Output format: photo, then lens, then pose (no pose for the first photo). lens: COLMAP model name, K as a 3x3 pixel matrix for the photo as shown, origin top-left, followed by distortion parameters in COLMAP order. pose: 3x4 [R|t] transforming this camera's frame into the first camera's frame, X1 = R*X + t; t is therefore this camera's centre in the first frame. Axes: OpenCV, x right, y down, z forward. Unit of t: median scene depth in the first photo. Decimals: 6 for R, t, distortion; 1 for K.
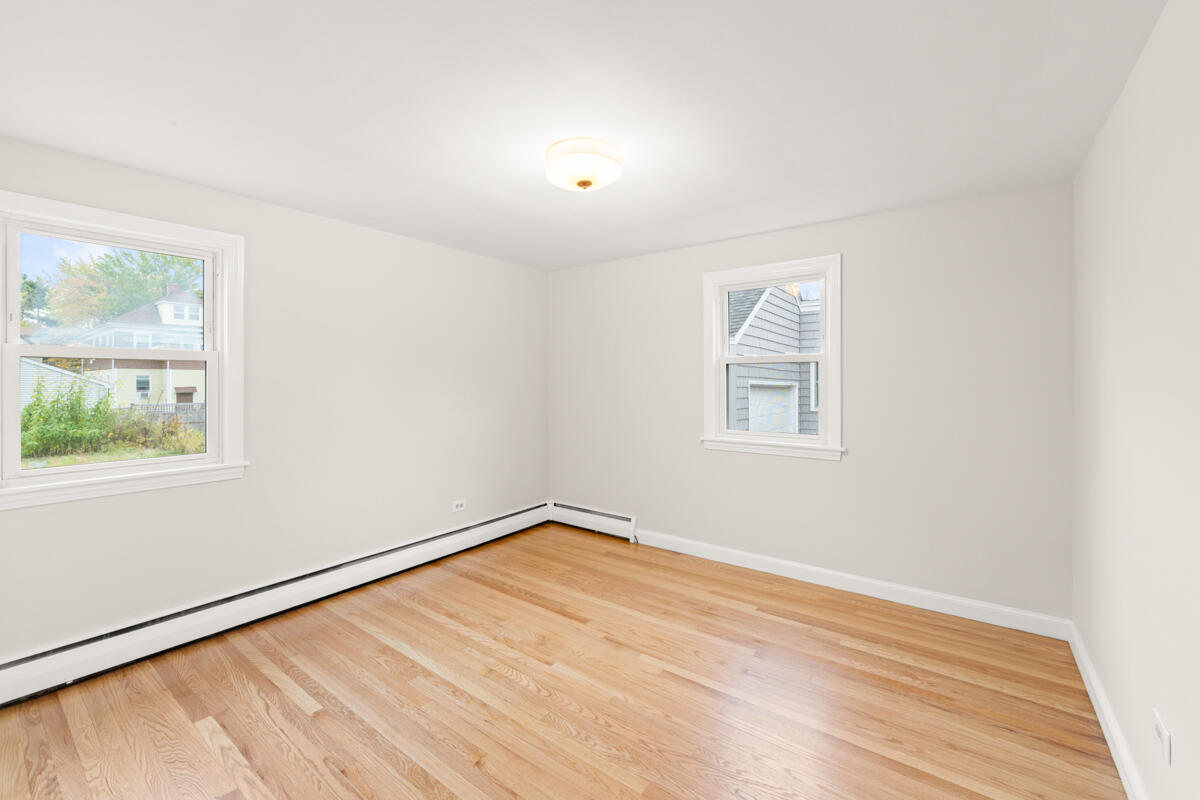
lens RADIAL K [[485.9, 0, 597.8], [0, 485.9, 398.0], [0, 0, 1]] dist [0.000394, -0.000258]
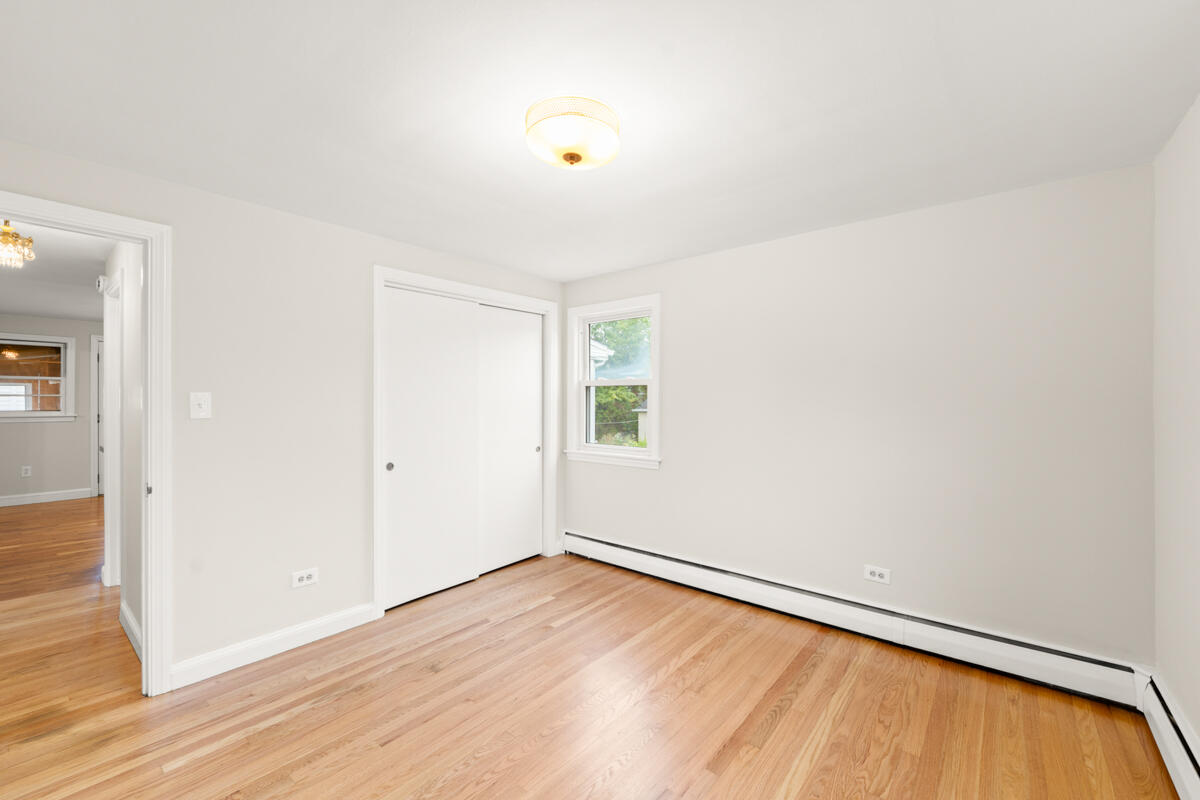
lens RADIAL K [[485.9, 0, 597.8], [0, 485.9, 398.0], [0, 0, 1]] dist [0.000394, -0.000258]
pose [[-0.039666, 0.003837, -0.999206, 0.592490], [-0.037755, 0.999273, 0.005336, -0.035869], [0.998499, 0.037936, -0.039493, 0.796379]]
